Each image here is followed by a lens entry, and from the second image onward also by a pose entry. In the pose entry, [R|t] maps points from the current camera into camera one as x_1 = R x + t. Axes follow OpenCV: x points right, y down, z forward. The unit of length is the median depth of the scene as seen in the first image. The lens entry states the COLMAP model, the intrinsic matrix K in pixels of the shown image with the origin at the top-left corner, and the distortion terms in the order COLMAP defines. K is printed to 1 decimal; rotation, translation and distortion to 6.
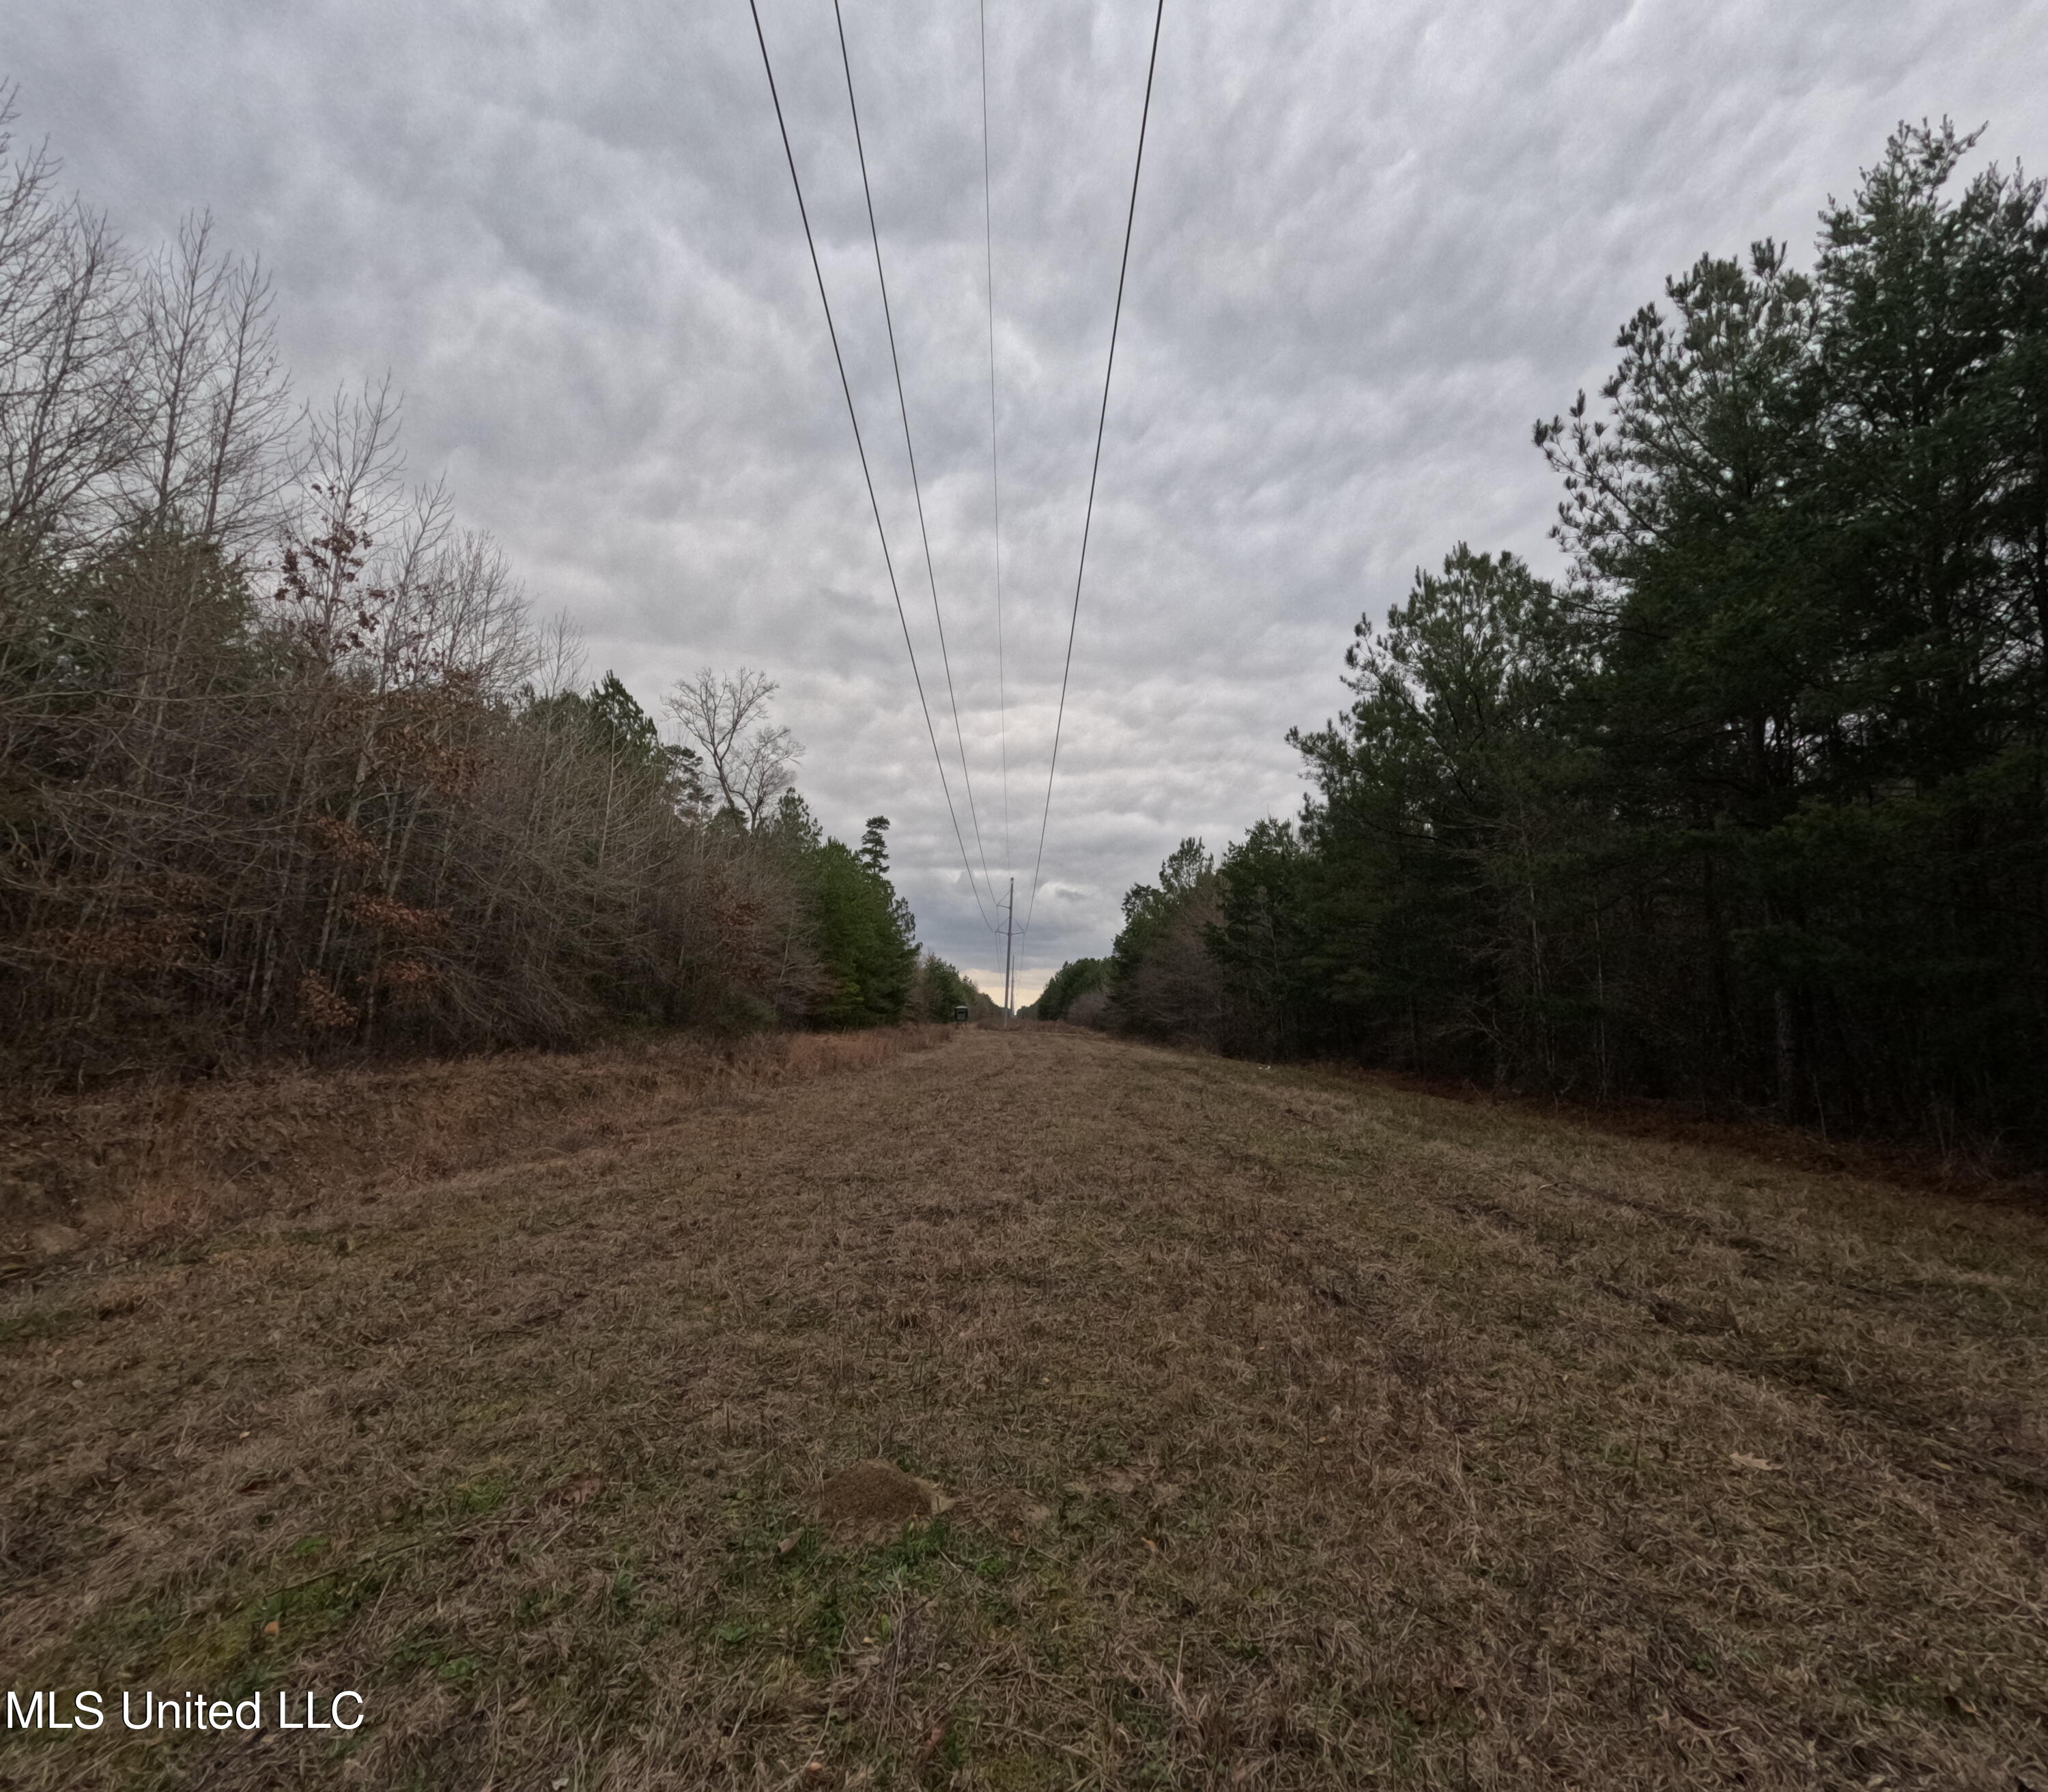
lens RADIAL K [[982.4, 0, 1024.0], [0, 982.4, 896.0], [0, 0, 1]] dist [0.002441, -0.000385]
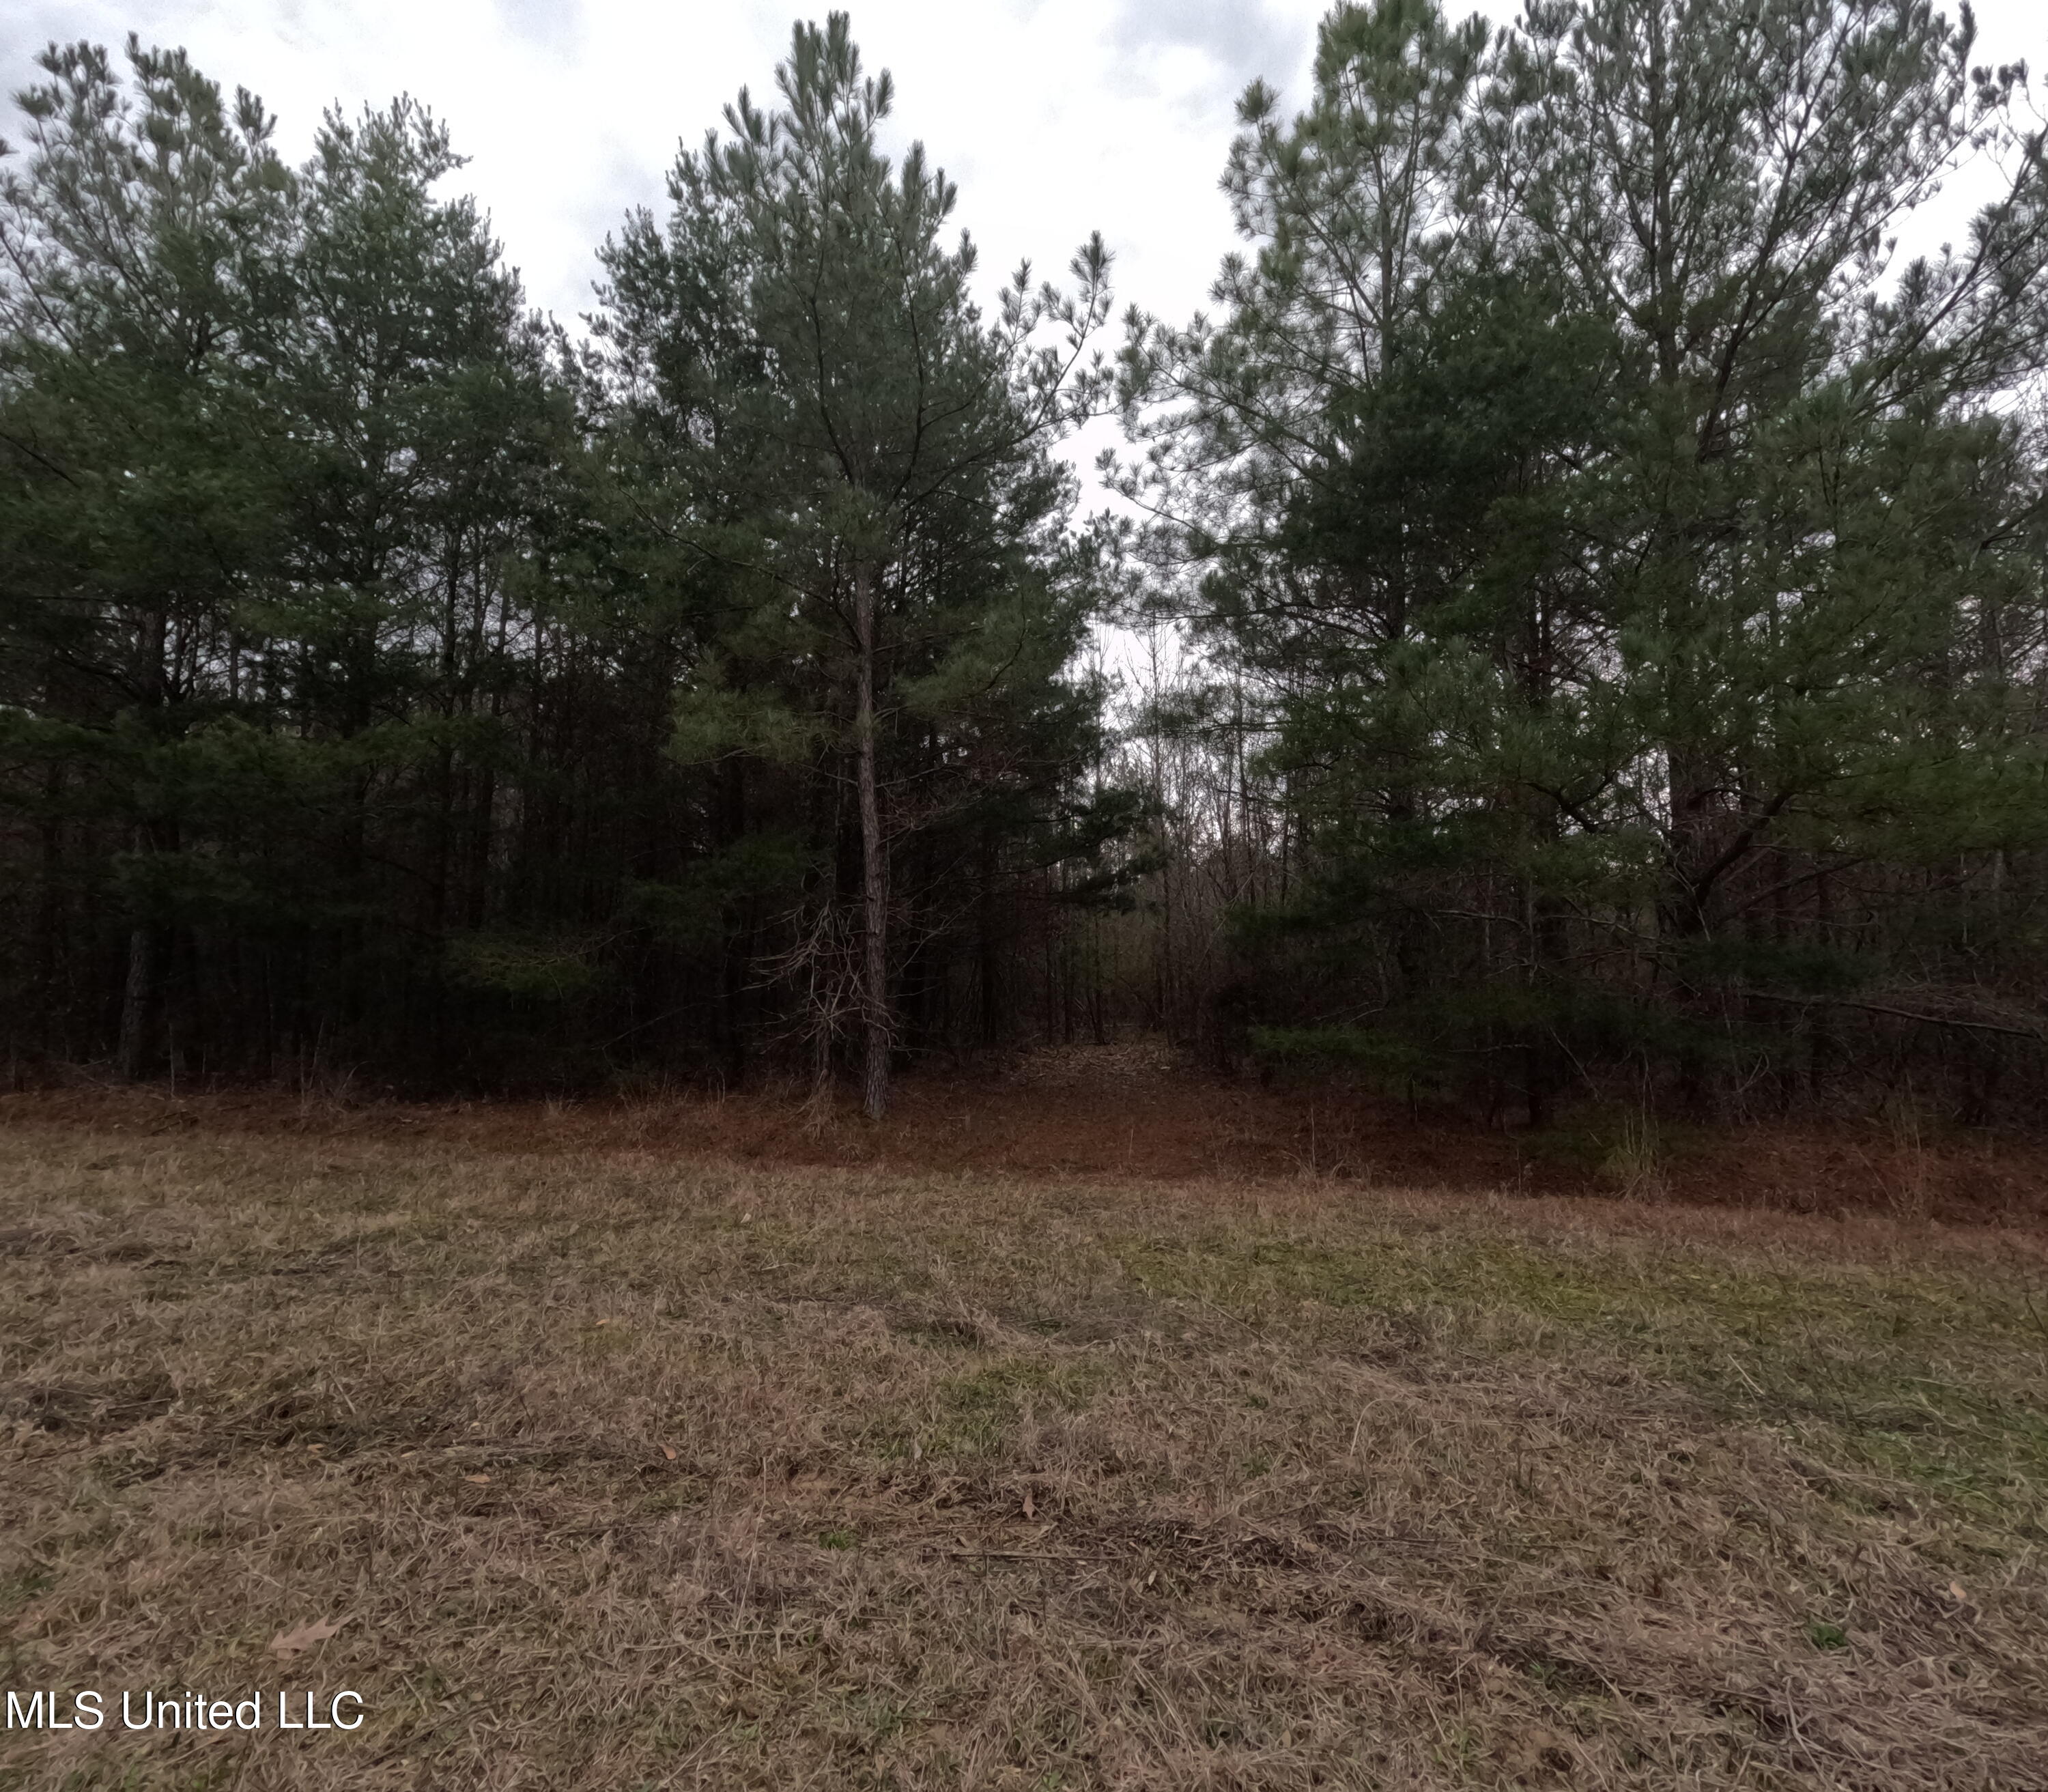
lens RADIAL K [[982.4, 0, 1024.0], [0, 982.4, 896.0], [0, 0, 1]] dist [0.002441, -0.000385]
pose [[0.153887, 0.064741, 0.985965, 0.032903], [-0.120104, 0.991678, -0.046370, 0.015190], [-0.980762, -0.111283, 0.160382, 0.113722]]
